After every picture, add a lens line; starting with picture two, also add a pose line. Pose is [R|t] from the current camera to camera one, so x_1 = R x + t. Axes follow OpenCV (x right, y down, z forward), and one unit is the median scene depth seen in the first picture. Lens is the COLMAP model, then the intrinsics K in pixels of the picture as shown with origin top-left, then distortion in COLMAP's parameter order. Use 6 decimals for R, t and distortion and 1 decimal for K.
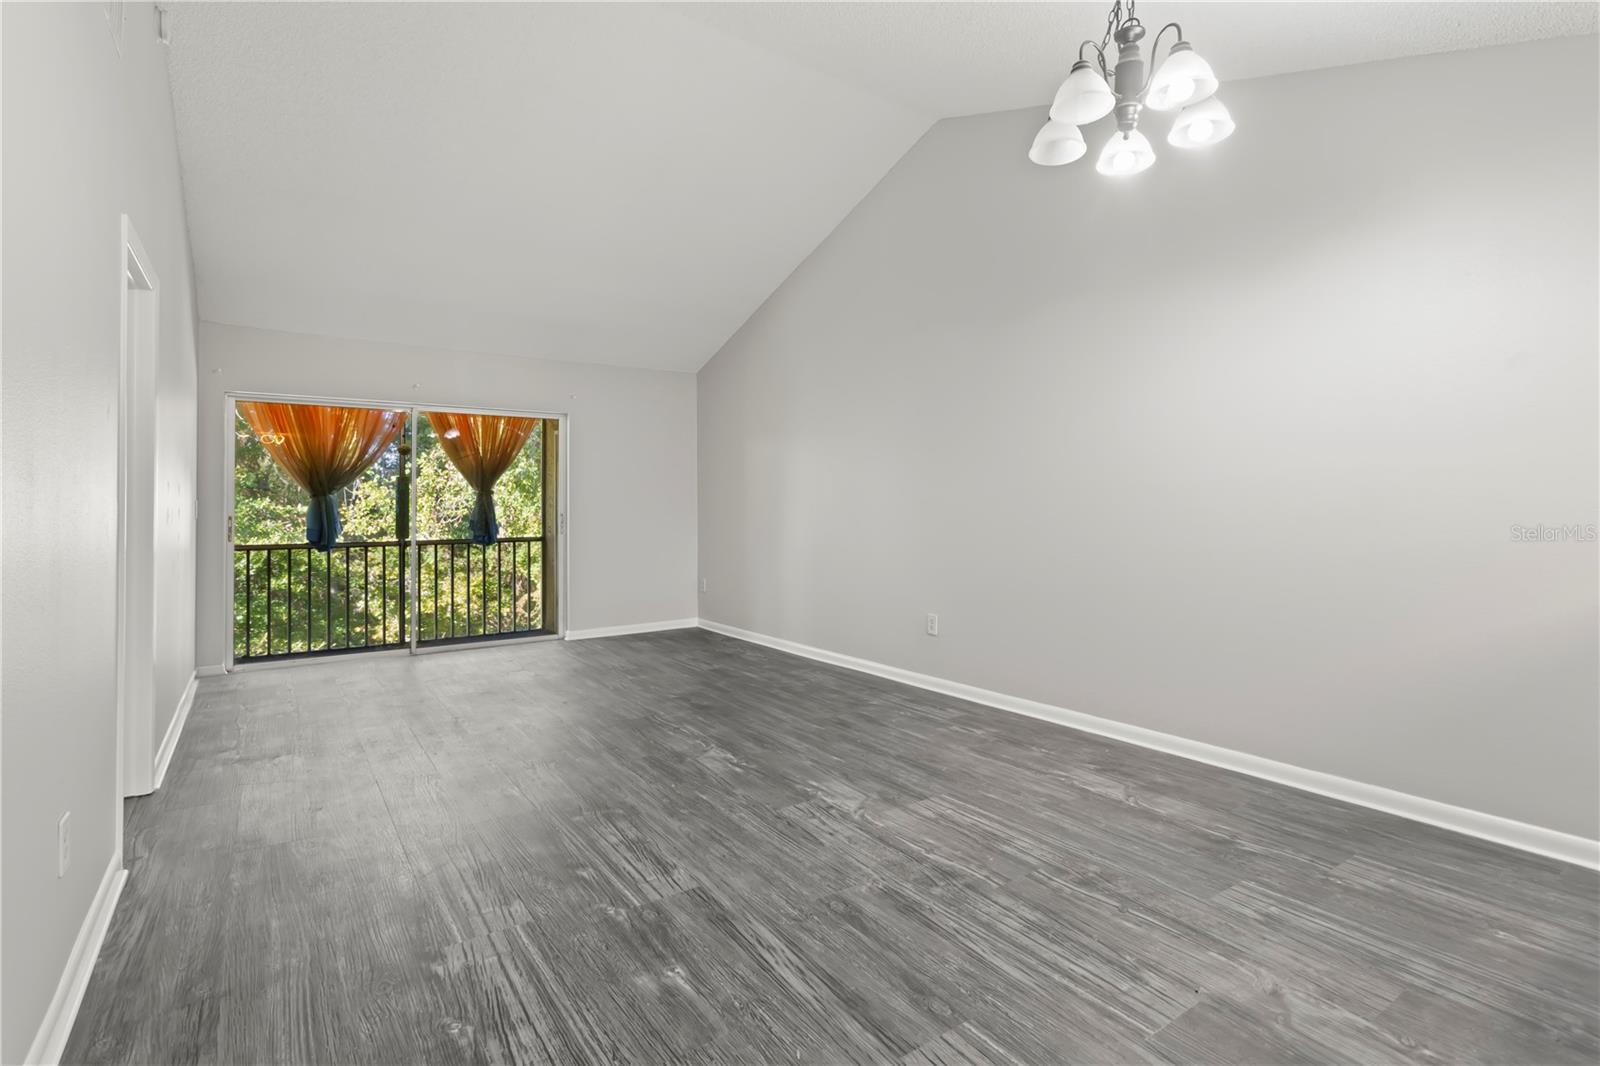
lens RADIAL K [[766.1, 0, 800.3], [0, 766.1, 503.9], [0, 0, 1]] dist [0.003602, 0.002934]
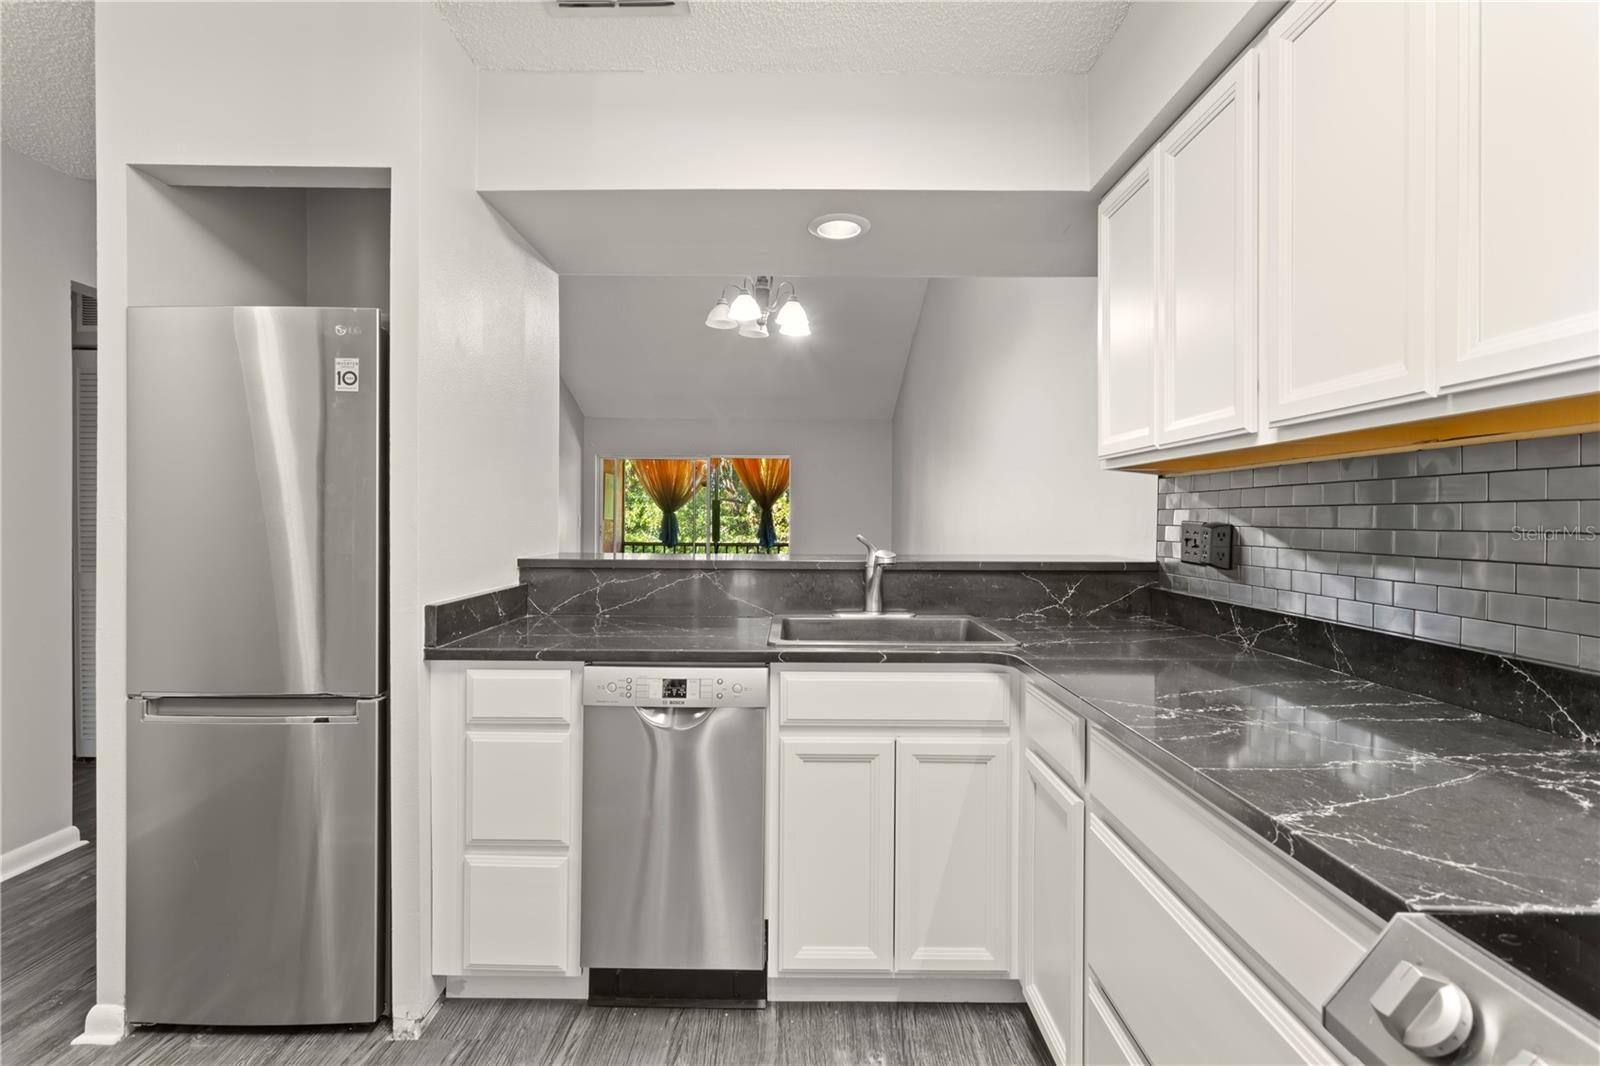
lens RADIAL K [[766.1, 0, 796.8], [0, 766.1, 522.0], [0, 0, 1]] dist [0.003602, 0.002934]
pose [[0.818989, 0.016431, -0.573573, 0.602549], [-0.009619, 0.999843, 0.014907, -0.020555], [0.573728, -0.006691, 0.819018, -0.175195]]
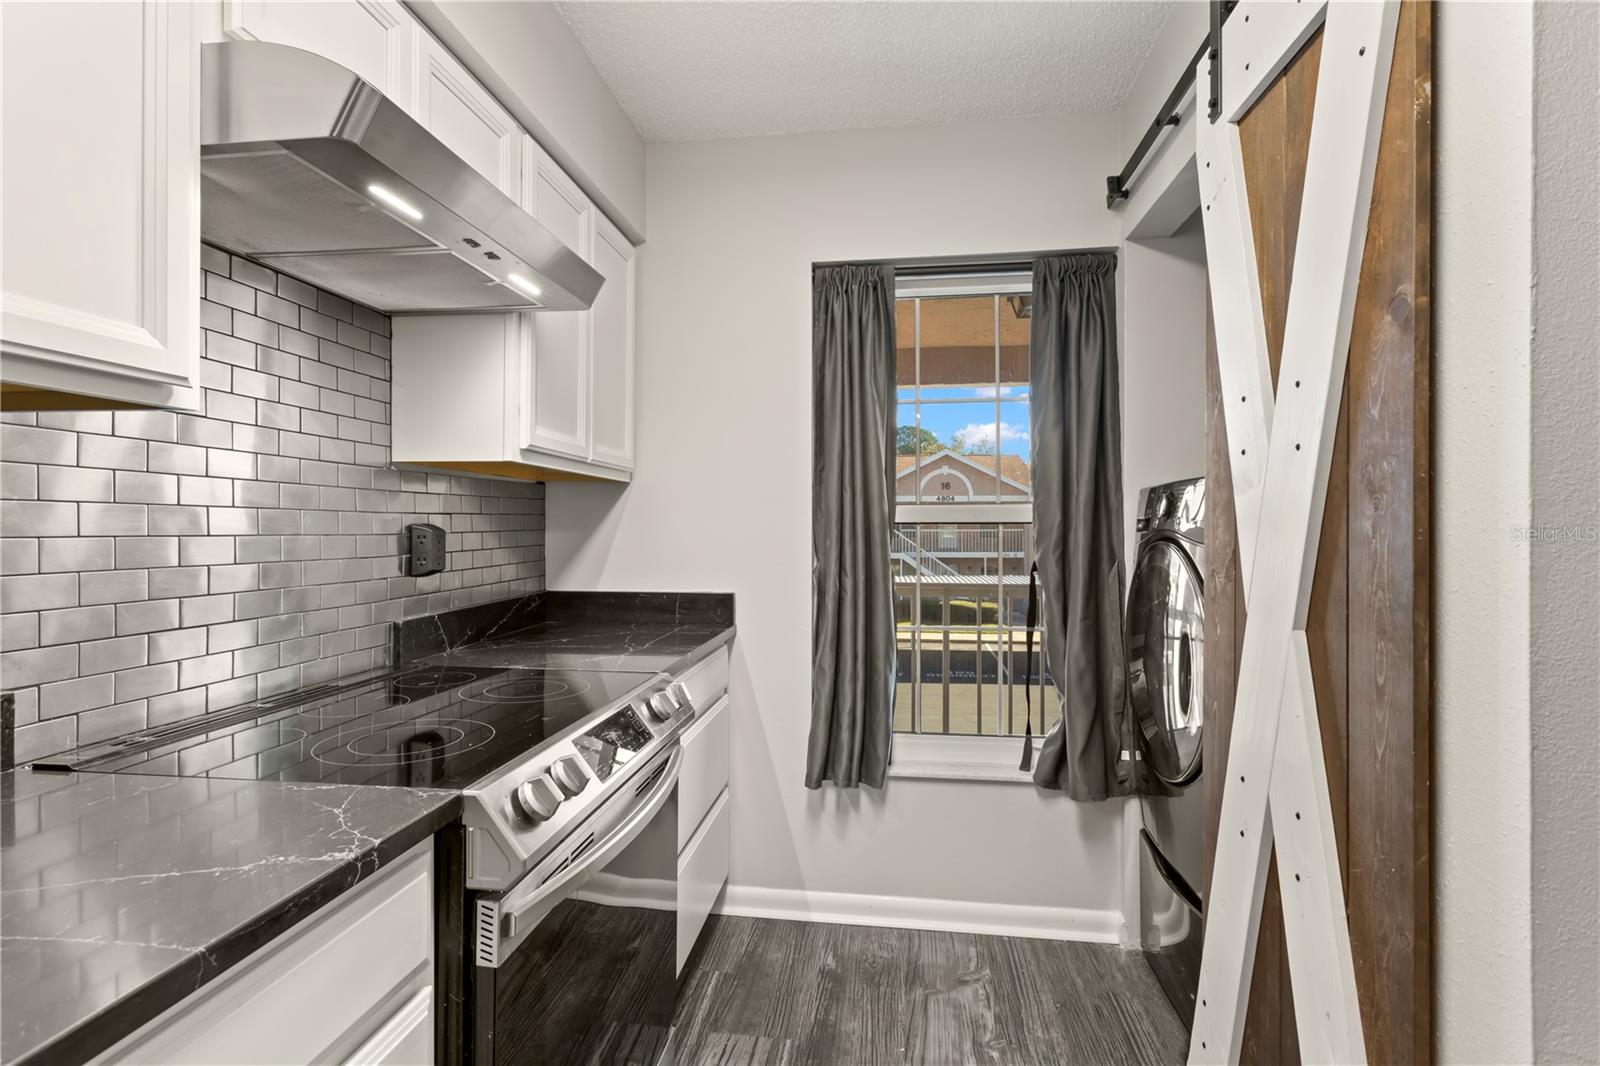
lens RADIAL K [[766.1, 0, 804.3], [0, 766.1, 525.2], [0, 0, 1]] dist [0.003602, 0.002934]
pose [[-0.741629, 0.008466, 0.670757, 0.453625], [0.001410, 0.999938, -0.011062, -0.017393], [-0.670809, -0.007259, -0.741595, 0.036583]]
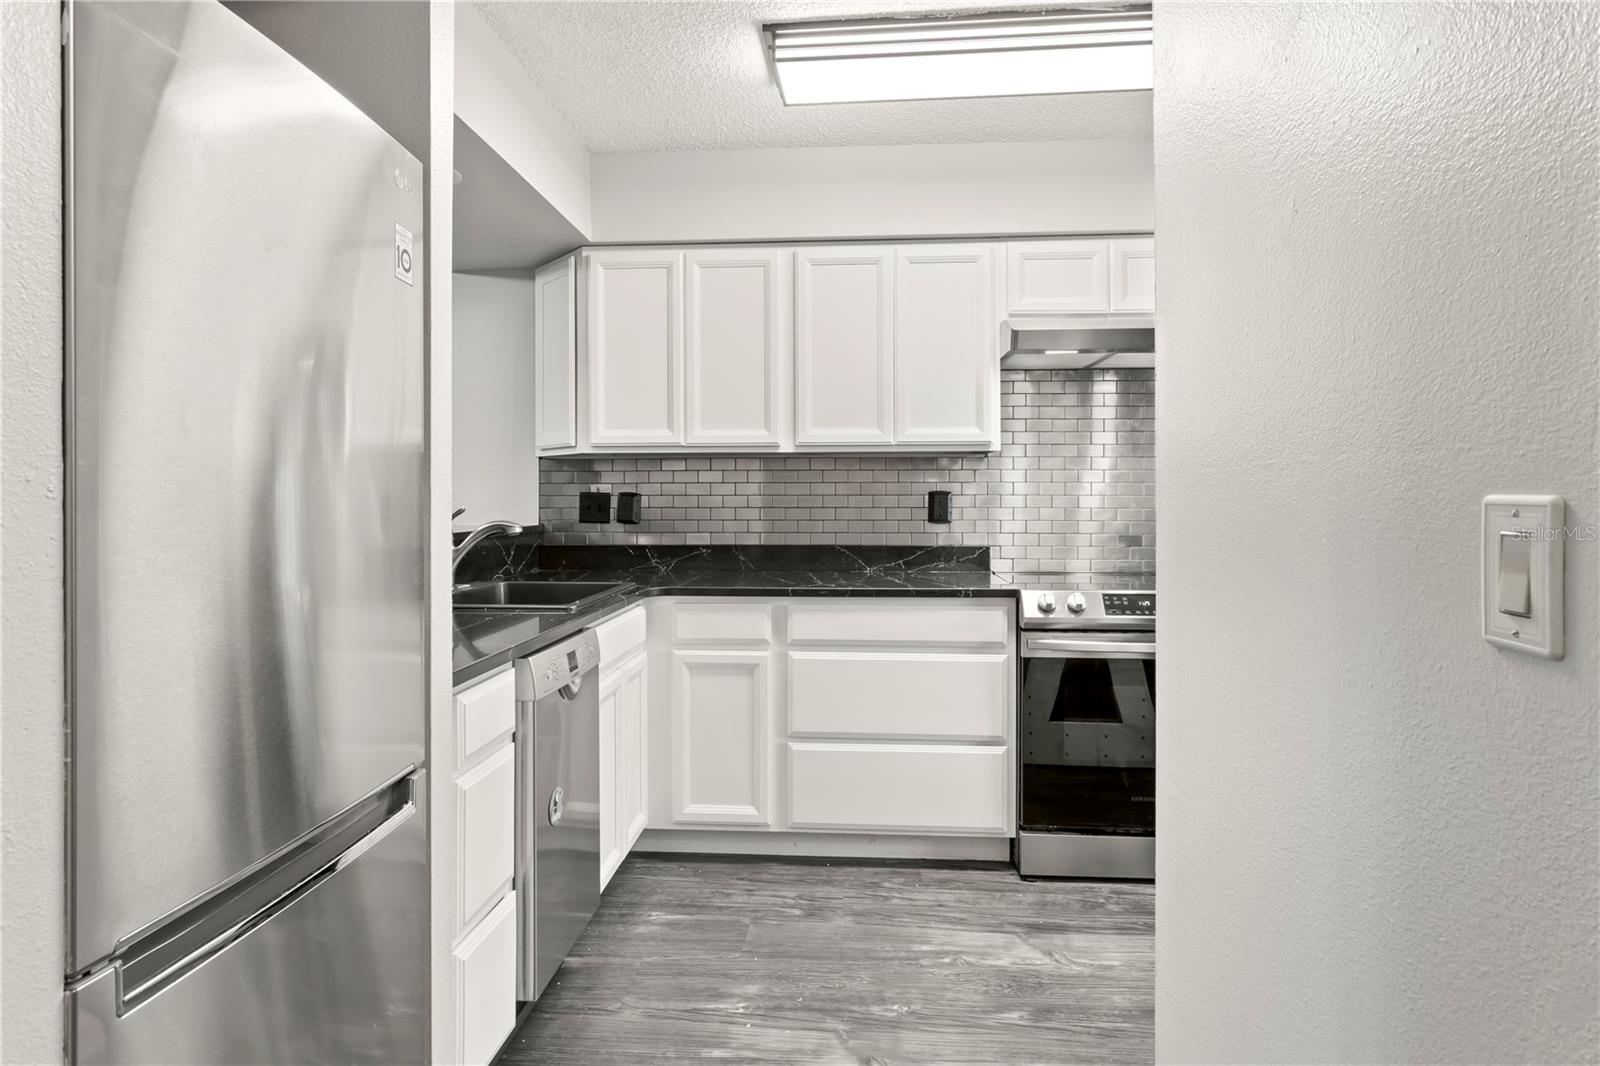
lens RADIAL K [[853.1, 0, 813.7], [0, 853.1, 495.8], [0, 0, 1]] dist [0.001708, 0.000698]
pose [[0.620020, 0.007791, 0.784548, 0.171949], [-0.007406, 0.999964, -0.004078, -0.013305], [-0.784551, -0.003282, 0.620055, -0.237432]]
